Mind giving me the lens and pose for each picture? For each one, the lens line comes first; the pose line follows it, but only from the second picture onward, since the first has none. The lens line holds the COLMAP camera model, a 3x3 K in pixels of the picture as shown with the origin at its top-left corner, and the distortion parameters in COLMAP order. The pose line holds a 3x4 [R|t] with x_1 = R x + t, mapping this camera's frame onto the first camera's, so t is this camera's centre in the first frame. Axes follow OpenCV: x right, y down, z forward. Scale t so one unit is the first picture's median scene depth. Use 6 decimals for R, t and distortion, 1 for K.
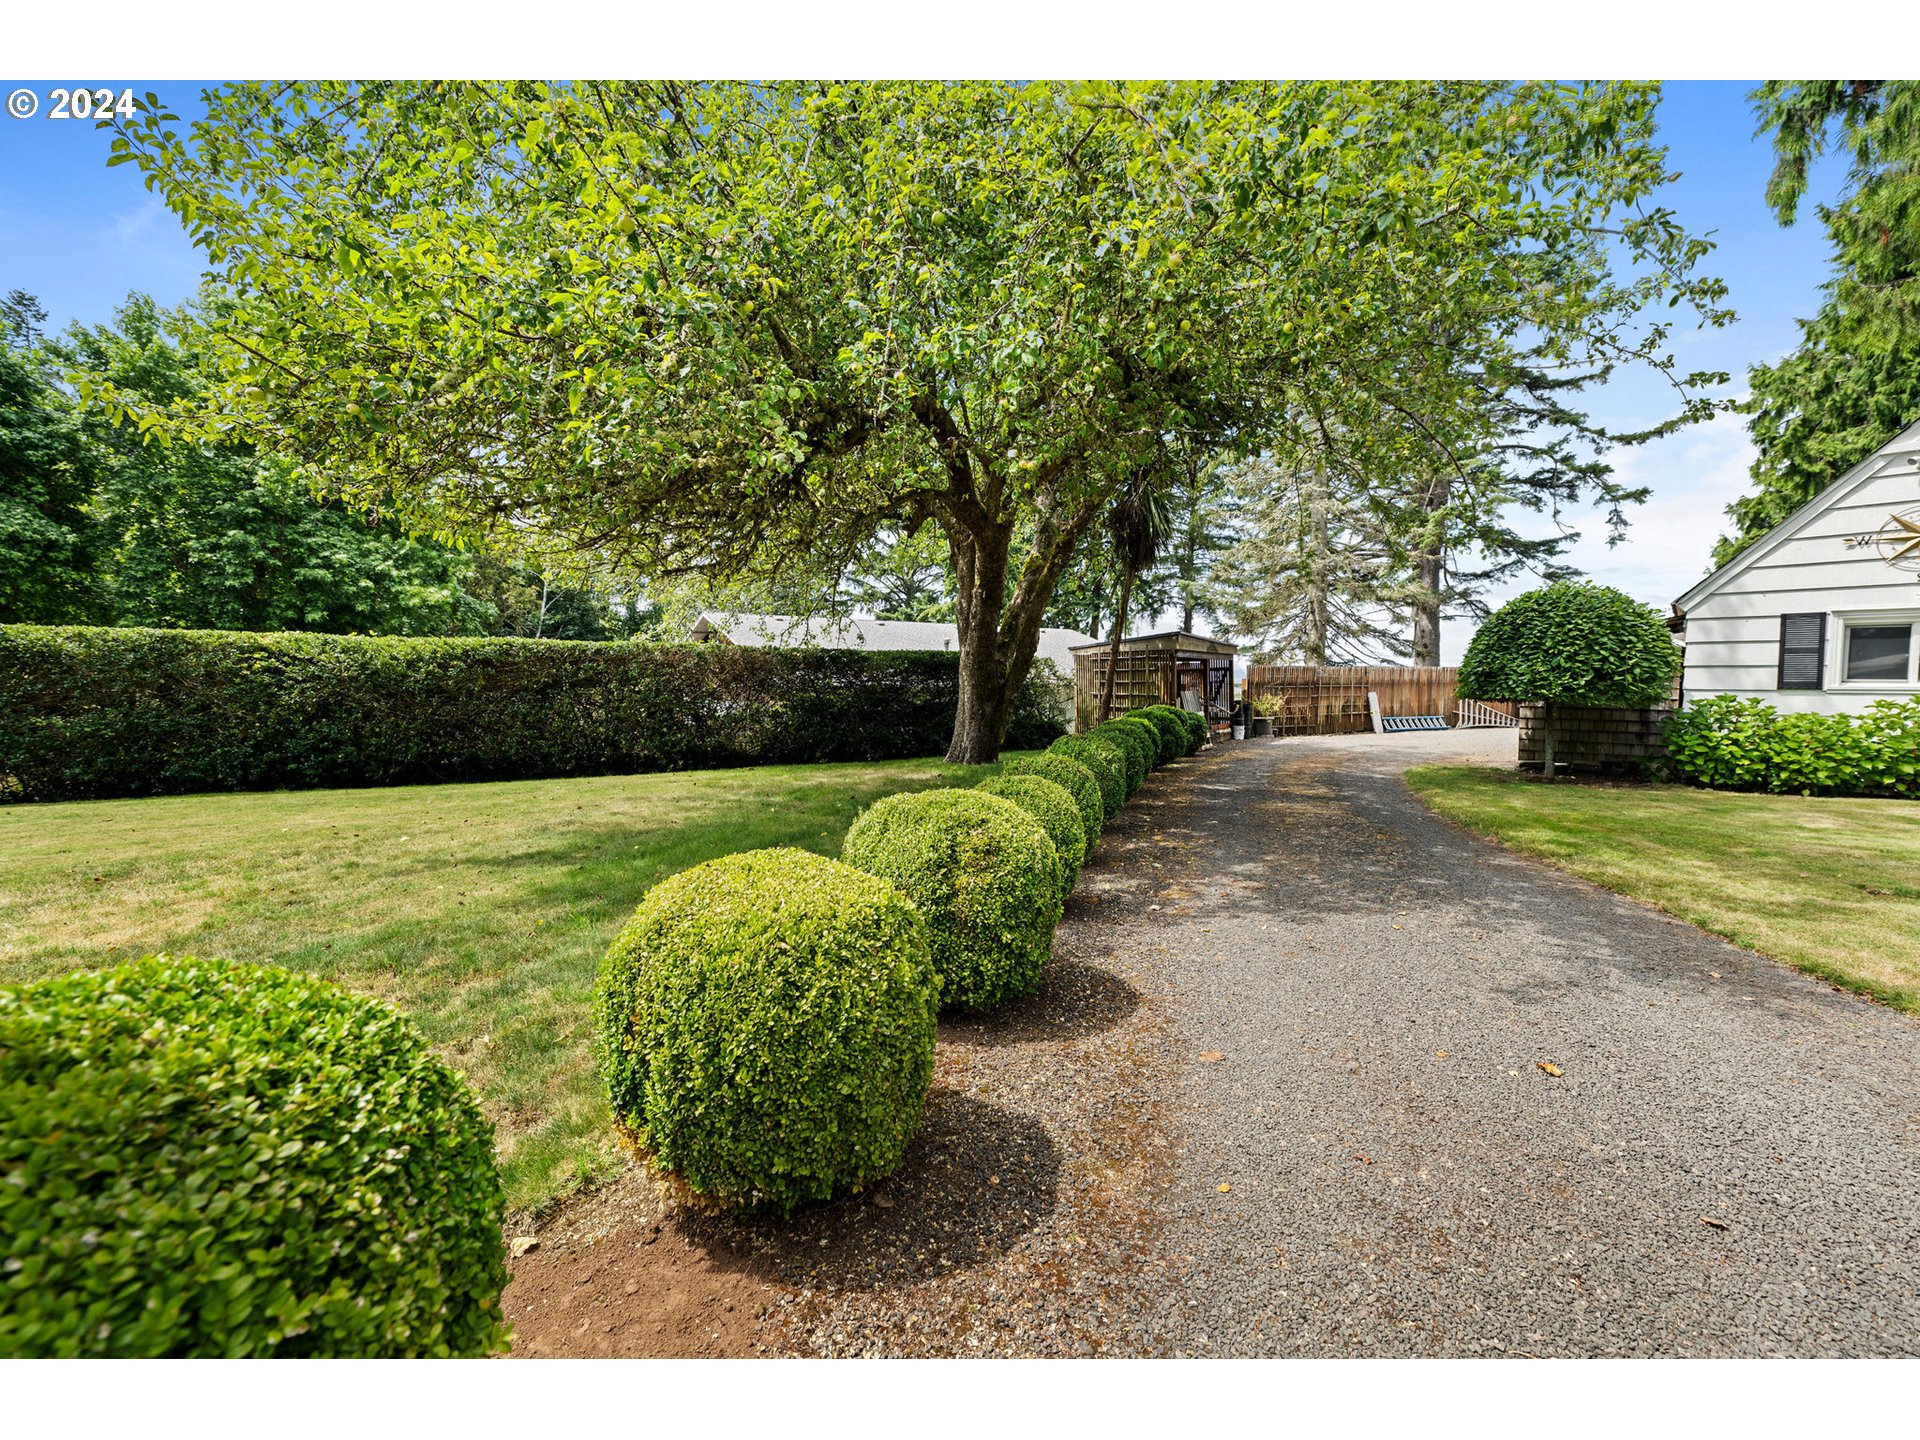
lens RADIAL K [[759.1, 0, 965.5], [0, 759.1, 717.0], [0, 0, 1]] dist [0.004324, -0.001108]
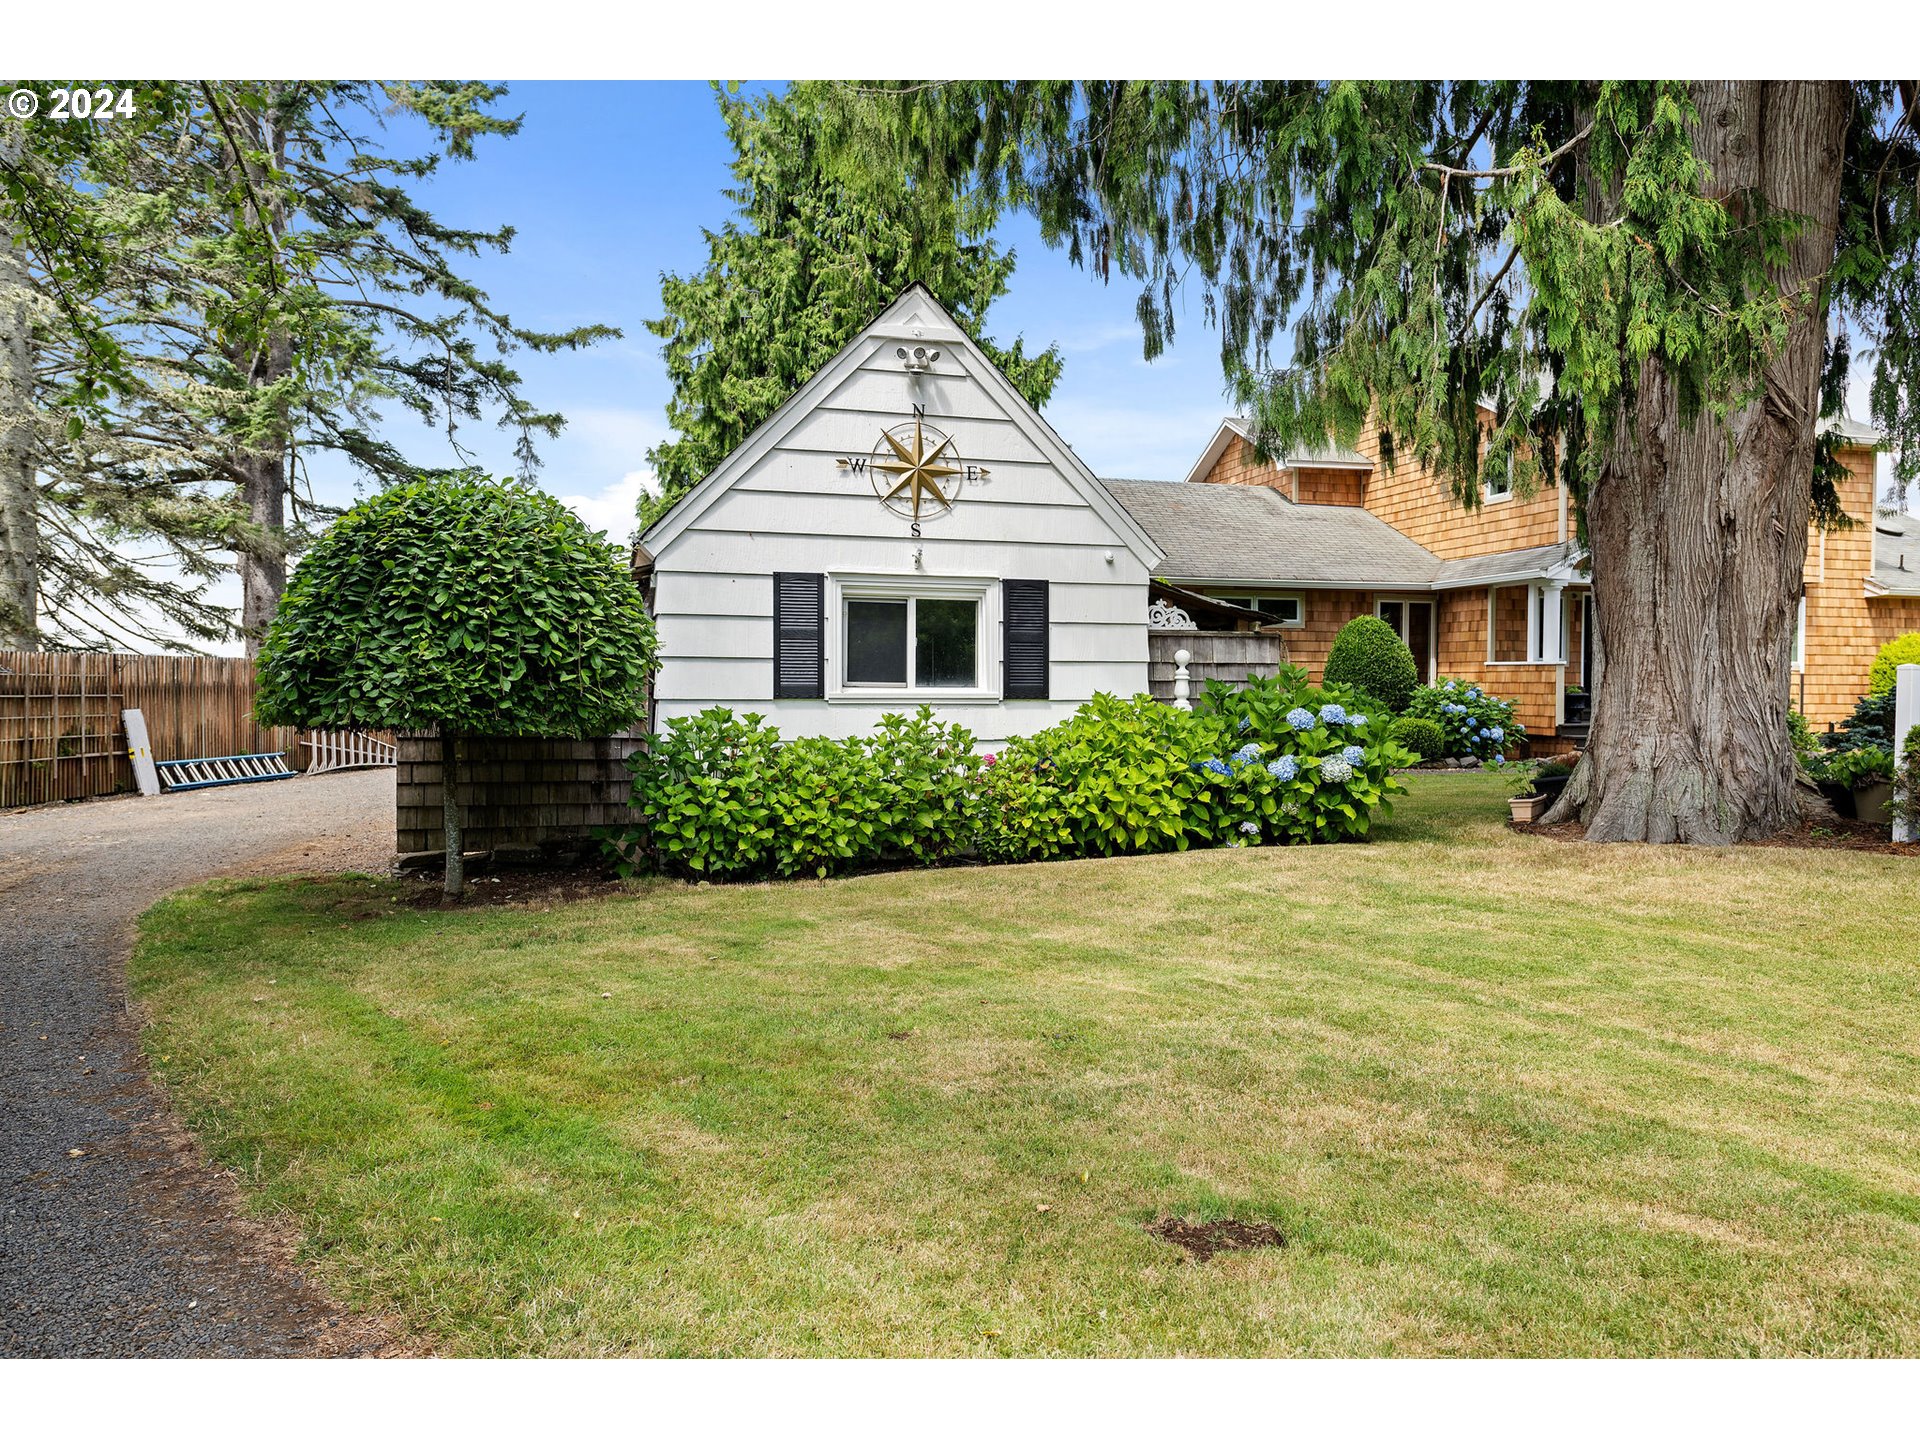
lens RADIAL K [[1292.3, 0, 964.8], [0, 1292.3, 712.7], [0, 0, 1]] dist [-0.003144, 0.004426]
pose [[0.514397, -0.015529, 0.857411, 0.109362], [0.039283, 0.999213, -0.005470, -0.005440], [-0.856652, 0.036495, 0.514603, 0.139461]]
